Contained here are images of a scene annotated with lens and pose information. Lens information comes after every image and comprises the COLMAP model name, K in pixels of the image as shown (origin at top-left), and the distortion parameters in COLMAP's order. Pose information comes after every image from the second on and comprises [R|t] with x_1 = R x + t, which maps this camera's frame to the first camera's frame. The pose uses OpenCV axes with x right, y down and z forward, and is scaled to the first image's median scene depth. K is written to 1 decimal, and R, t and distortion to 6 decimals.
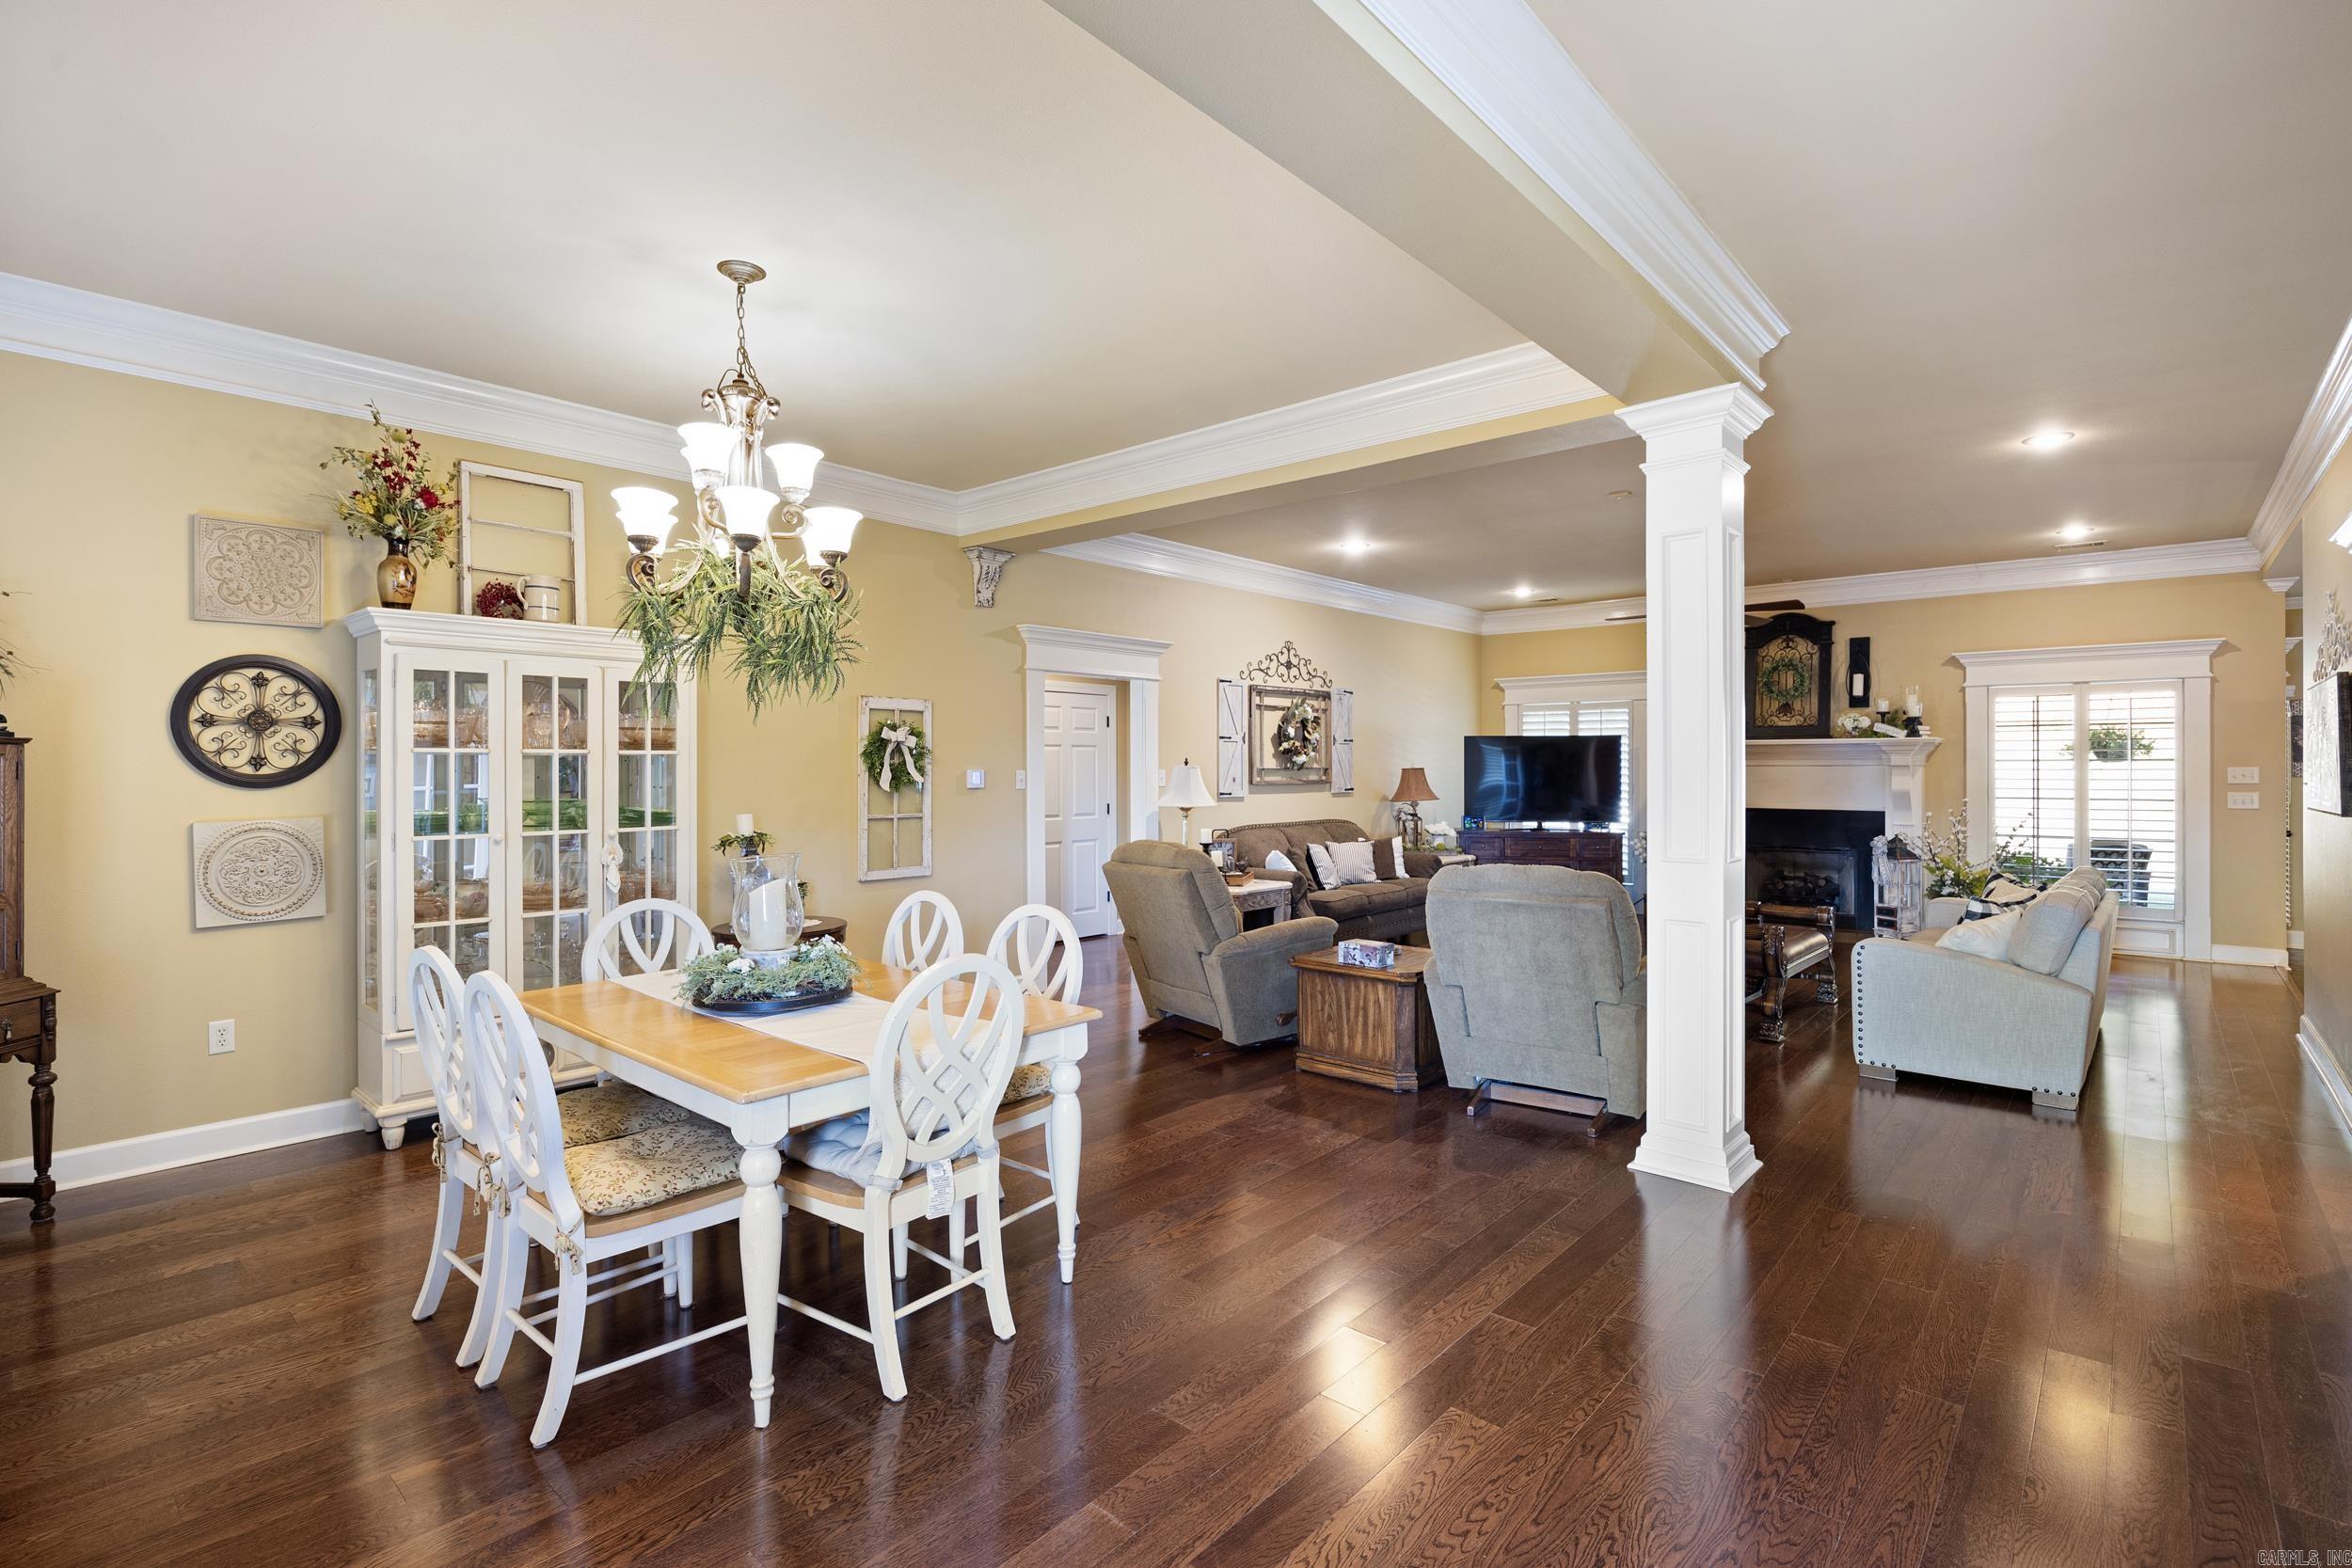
lens RADIAL K [[1086.0, 0, 1179.7], [0, 1086.0, 771.6], [0, 0, 1]] dist [-0.015340, 0.000208]
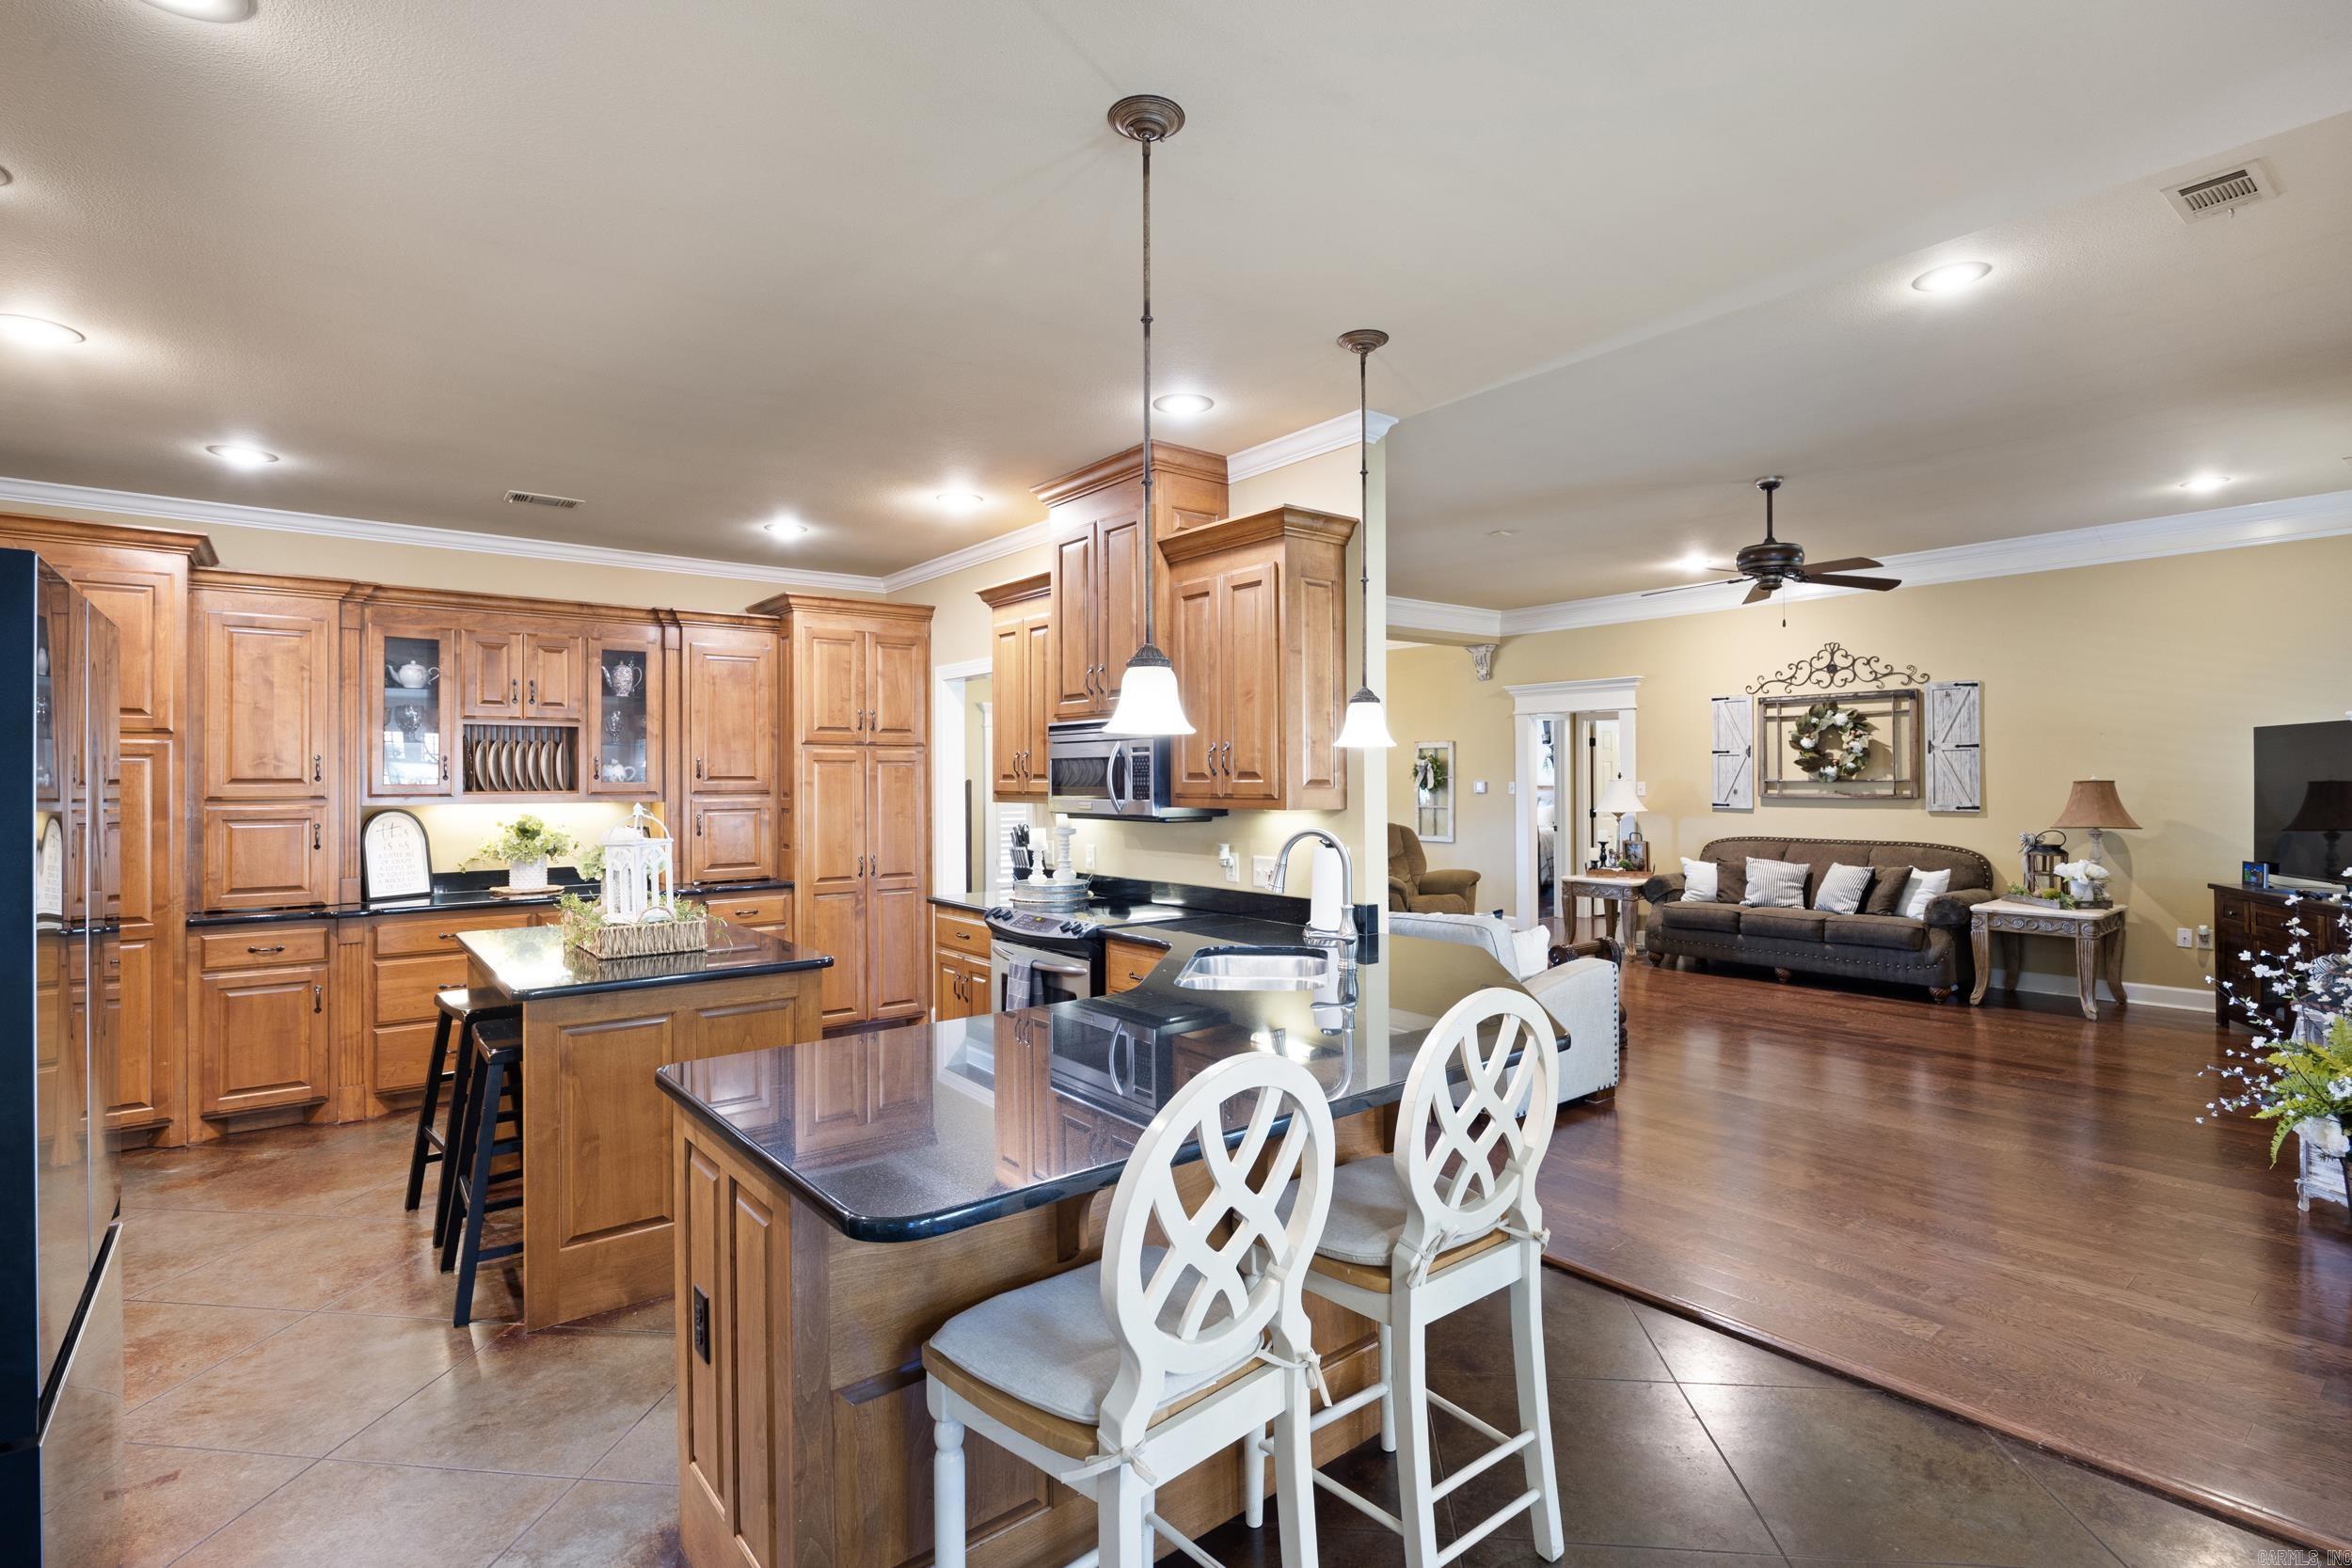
lens RADIAL K [[1086.0, 0, 1169.4], [0, 1086.0, 775.1], [0, 0, 1]] dist [-0.015340, 0.000208]
pose [[-0.183581, 0.001557, -0.983003, 1.156855], [0.001290, 0.999998, 0.001343, -0.010727], [0.983004, -0.001021, -0.183583, 0.650879]]
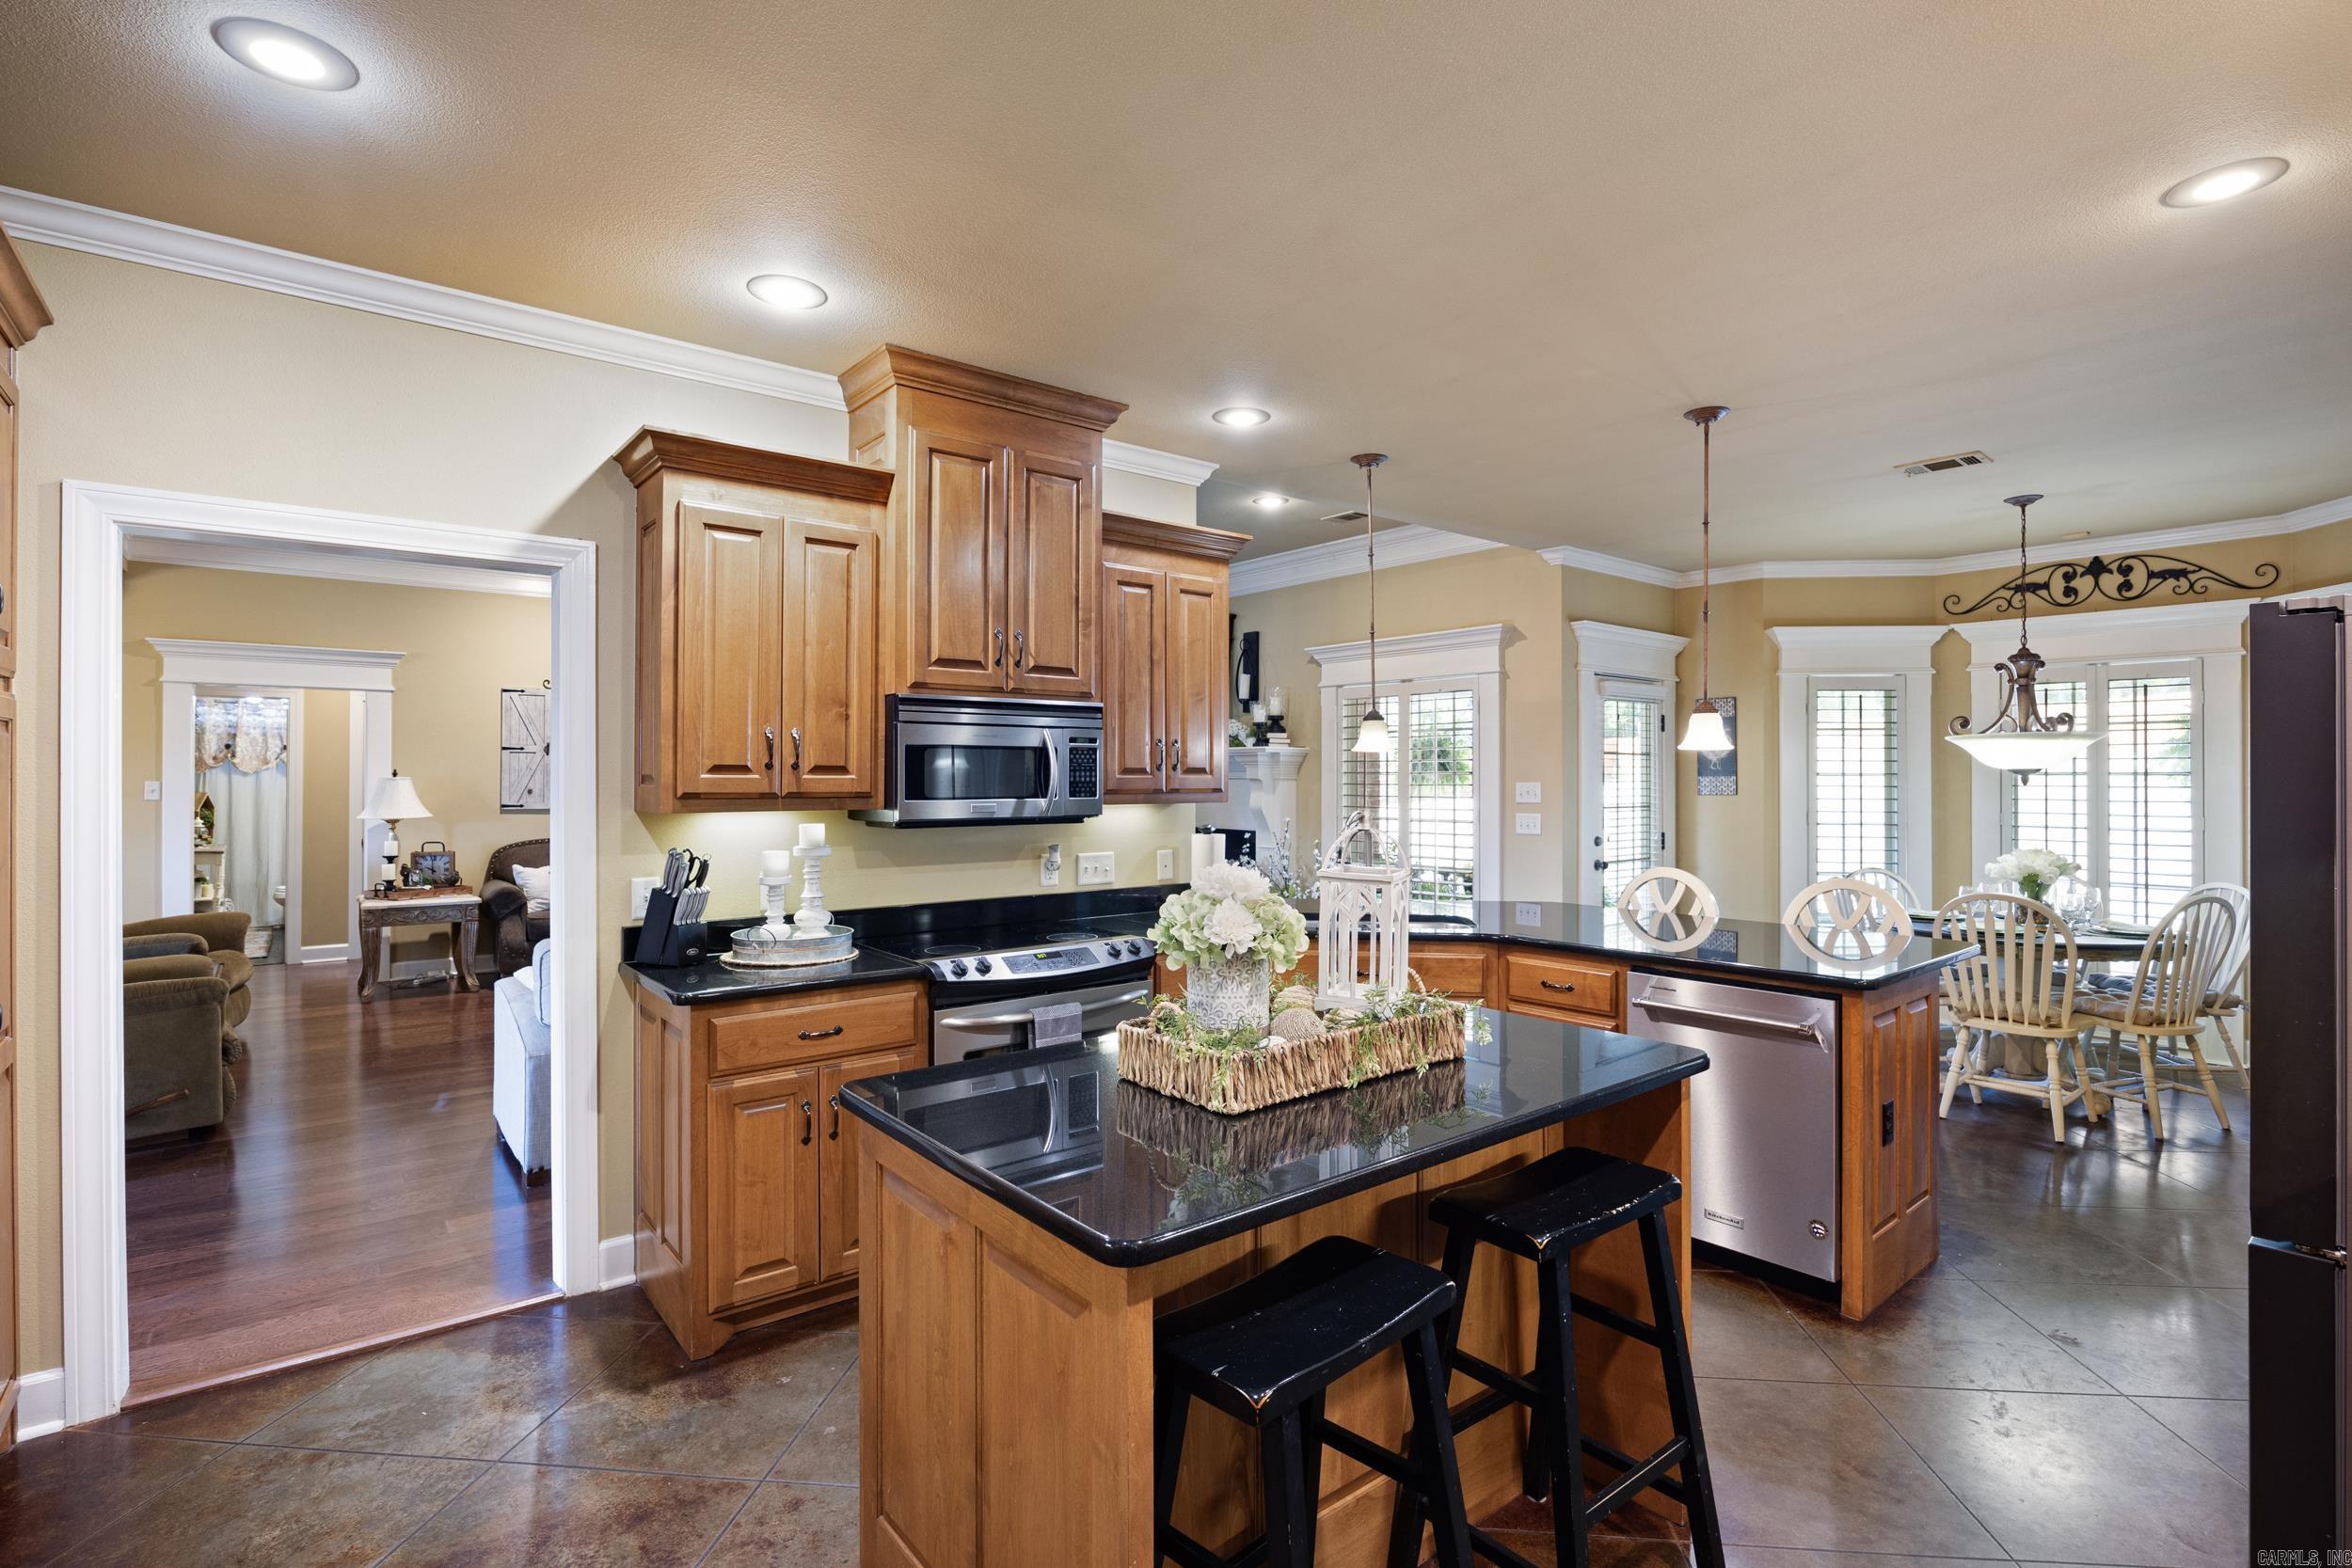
lens RADIAL K [[1086.0, 0, 1191.8], [0, 1086.0, 779.4], [0, 0, 1]] dist [-0.015340, 0.000208]
pose [[0.986794, 0.003241, -0.161951, 0.790198], [-0.002774, 0.999991, 0.003110, -0.007750], [0.161959, -0.002620, 0.986794, 0.134213]]
